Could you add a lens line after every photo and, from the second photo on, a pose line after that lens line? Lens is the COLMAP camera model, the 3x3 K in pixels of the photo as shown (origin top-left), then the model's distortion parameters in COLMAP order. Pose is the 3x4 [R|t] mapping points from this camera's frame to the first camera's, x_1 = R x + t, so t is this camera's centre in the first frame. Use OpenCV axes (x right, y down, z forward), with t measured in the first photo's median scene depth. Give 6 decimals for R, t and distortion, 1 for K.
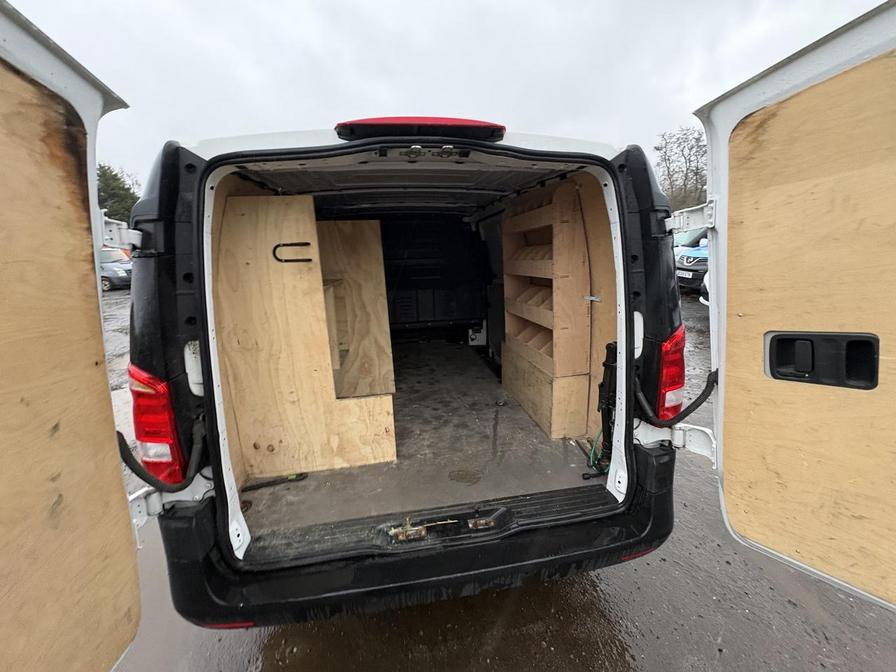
lens RADIAL K [[357.8, 0, 448.7], [0, 357.8, 334.2], [0, 0, 1]] dist [0.000948, -0.000447]
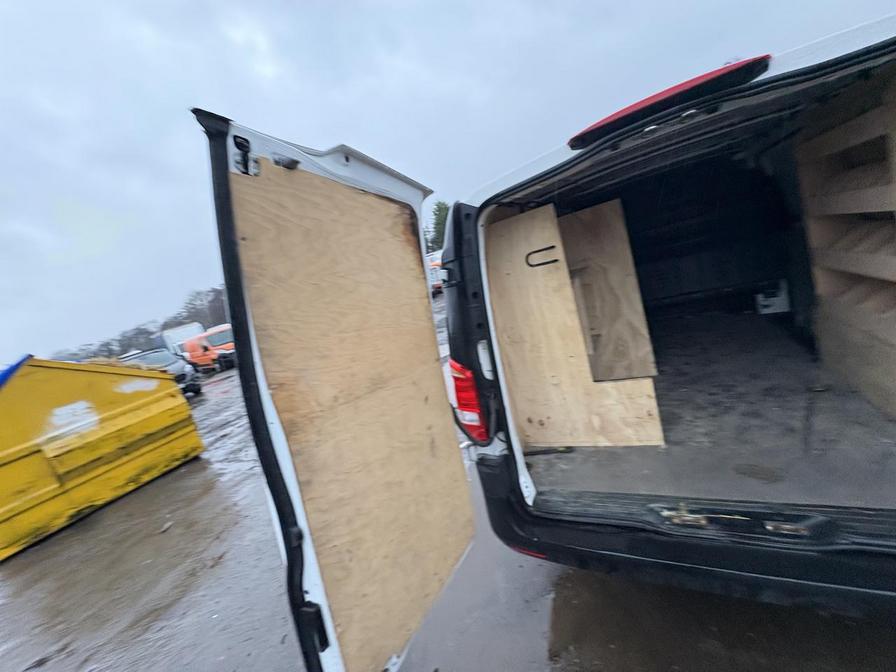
lens RADIAL K [[357.8, 0, 448.4], [0, 357.8, 333.3], [0, 0, 1]] dist [0.000948, -0.000447]
pose [[0.777855, -0.082144, -0.623052, 0.034520], [0.109356, 0.993988, 0.005478, -0.021998], [0.618856, -0.072395, 0.782161, -0.120843]]
